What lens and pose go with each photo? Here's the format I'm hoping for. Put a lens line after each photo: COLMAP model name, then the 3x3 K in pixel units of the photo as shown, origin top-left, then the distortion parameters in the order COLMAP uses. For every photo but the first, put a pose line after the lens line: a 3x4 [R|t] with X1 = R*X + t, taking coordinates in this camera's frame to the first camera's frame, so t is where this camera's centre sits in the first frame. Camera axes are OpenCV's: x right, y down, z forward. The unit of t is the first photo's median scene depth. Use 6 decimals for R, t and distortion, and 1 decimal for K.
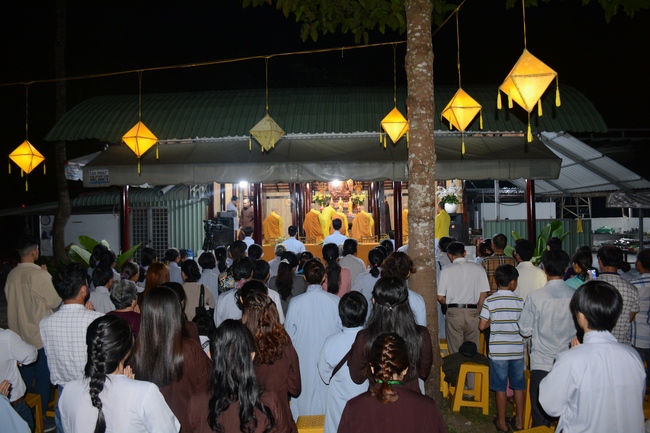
lens RADIAL K [[540.4, 0, 325.0], [0, 540.4, 216.5], [0, 0, 1]] dist [-0.136923, 0.134377]
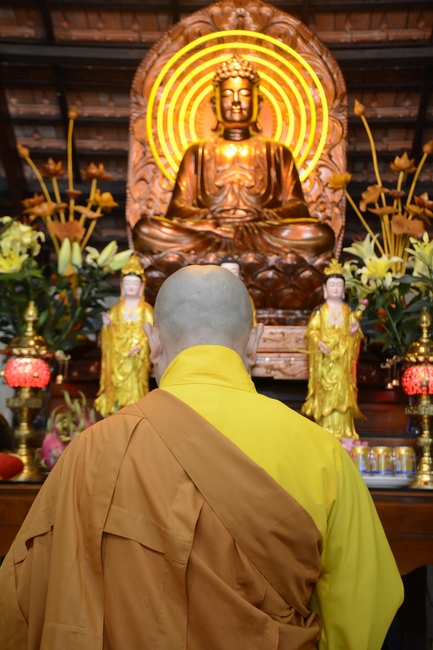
lens RADIAL K [[1086.9, 0, 216.5], [0, 1086.9, 325.0], [0, 0, 1]] dist [0.135625, 0.035493]
pose [[0.998793, 0.042429, 0.024733, 0.021999], [-0.038591, 0.989530, -0.139075, 0.000718], [-0.030375, 0.137953, 0.989973, 0.813633]]
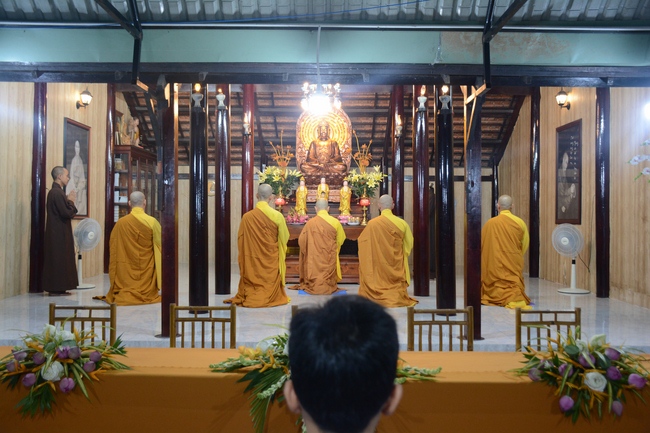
lens RADIAL K [[671.7, 0, 325.0], [0, 671.7, 216.5], [0, 0, 1]] dist [0.000056, -0.000163]
pose [[0.997741, 0.027531, 0.061271, -0.001818], [-0.027580, 0.999620, -0.000038, -0.004786], [-0.061249, -0.001652, 0.998121, 0.467071]]
